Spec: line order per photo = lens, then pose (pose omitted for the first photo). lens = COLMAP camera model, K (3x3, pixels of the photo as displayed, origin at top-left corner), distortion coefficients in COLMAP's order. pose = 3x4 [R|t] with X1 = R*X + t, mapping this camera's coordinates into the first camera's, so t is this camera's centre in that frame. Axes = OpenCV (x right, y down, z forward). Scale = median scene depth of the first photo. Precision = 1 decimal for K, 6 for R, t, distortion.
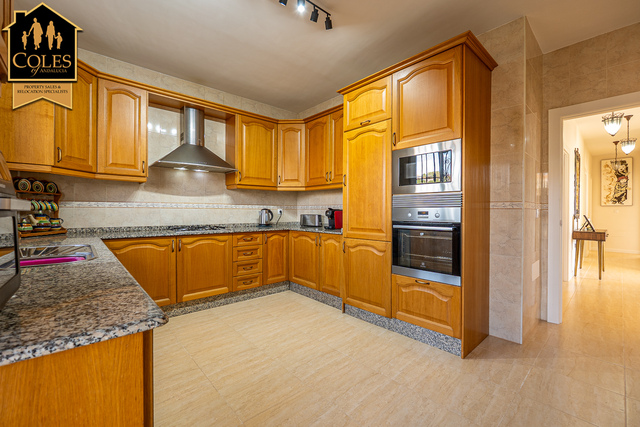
lens RADIAL K [[270.7, 0, 324.5], [0, 270.7, 213.2], [0, 0, 1]] dist [-0.008709, 0.000511]
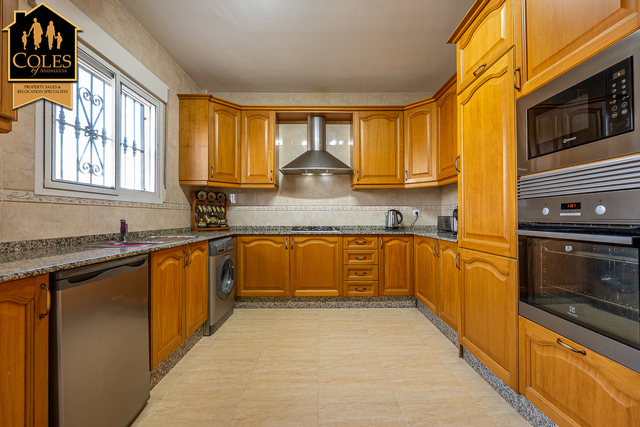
lens RADIAL K [[270.7, 0, 320.6], [0, 270.7, 214.1], [0, 0, 1]] dist [-0.008709, 0.000511]
pose [[0.743043, -0.011102, -0.669152, 0.282591], [0.000319, 0.999868, -0.016234, 0.017660], [0.669244, 0.011849, 0.742948, 0.263015]]
